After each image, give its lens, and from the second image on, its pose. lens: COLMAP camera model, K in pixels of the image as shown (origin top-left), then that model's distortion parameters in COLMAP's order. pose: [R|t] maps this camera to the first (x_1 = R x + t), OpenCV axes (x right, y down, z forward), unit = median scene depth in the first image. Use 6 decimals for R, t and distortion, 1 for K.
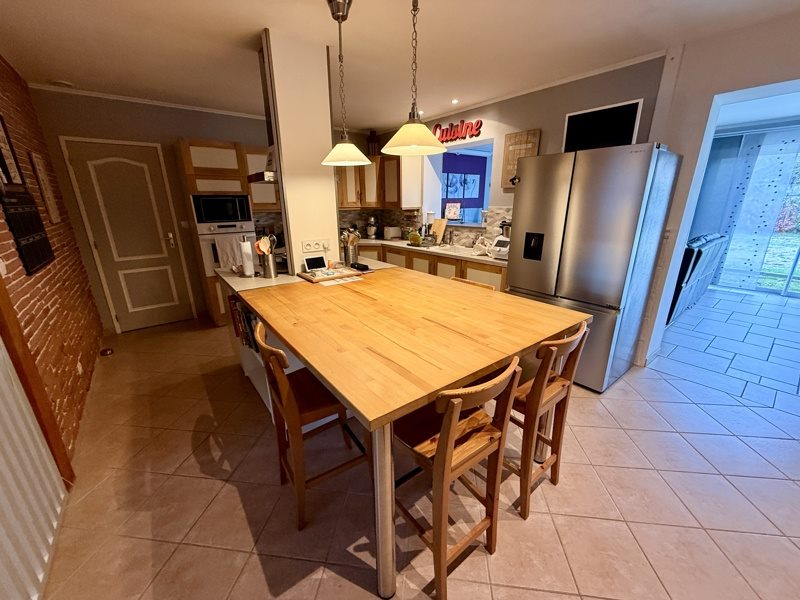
lens RADIAL K [[321.6, 0, 400.0], [0, 321.6, 300.0], [0, 0, 1]] dist [0.001694, 0.000165]
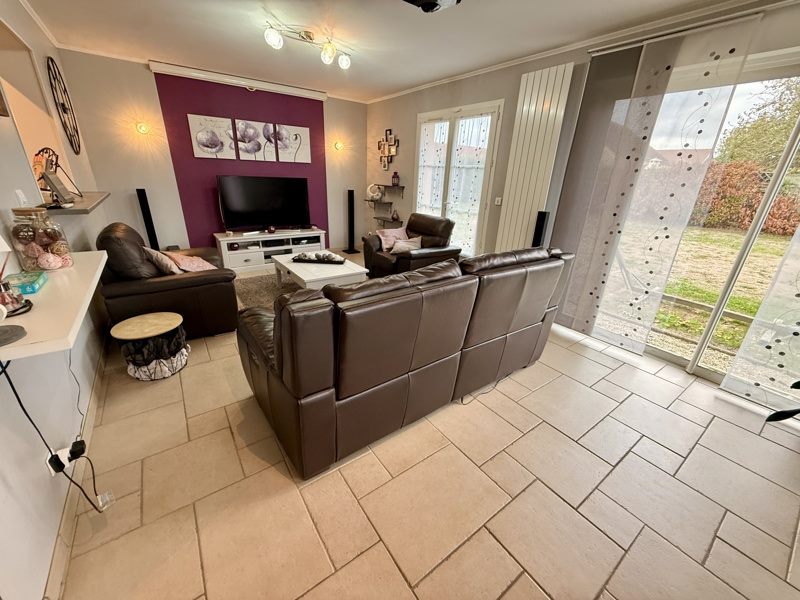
lens RADIAL K [[321.6, 0, 400.0], [0, 321.6, 300.0], [0, 0, 1]] dist [0.001694, 0.000165]
pose [[0.997974, 0.061859, -0.014856, 0.747691], [-0.060659, 0.995637, 0.070902, -0.145660], [0.019178, -0.069857, 0.997373, 0.495089]]
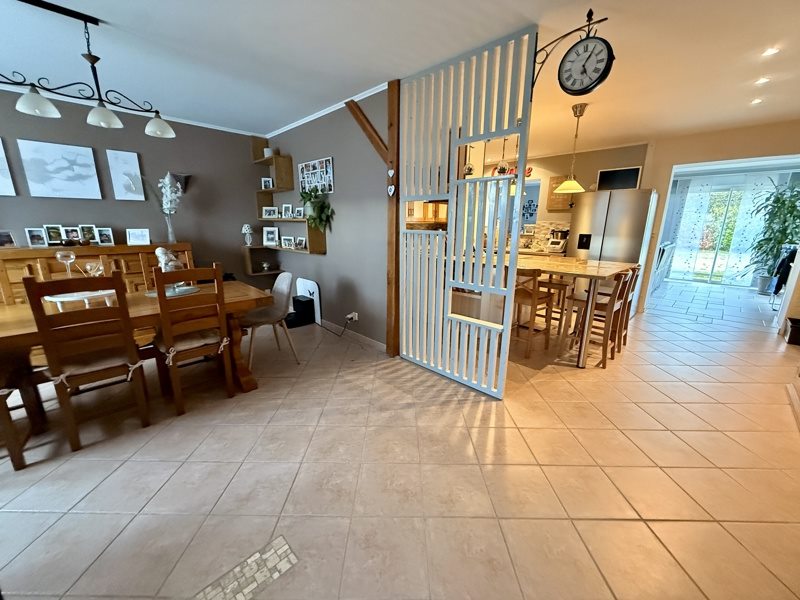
lens RADIAL K [[321.6, 0, 400.0], [0, 321.6, 300.0], [0, 0, 1]] dist [0.001694, 0.000165]
pose [[0.993644, -0.011680, 0.111961, -0.421027], [0.018711, 0.997903, -0.061957, 0.129068], [-0.111003, 0.063658, 0.991779, -0.330649]]
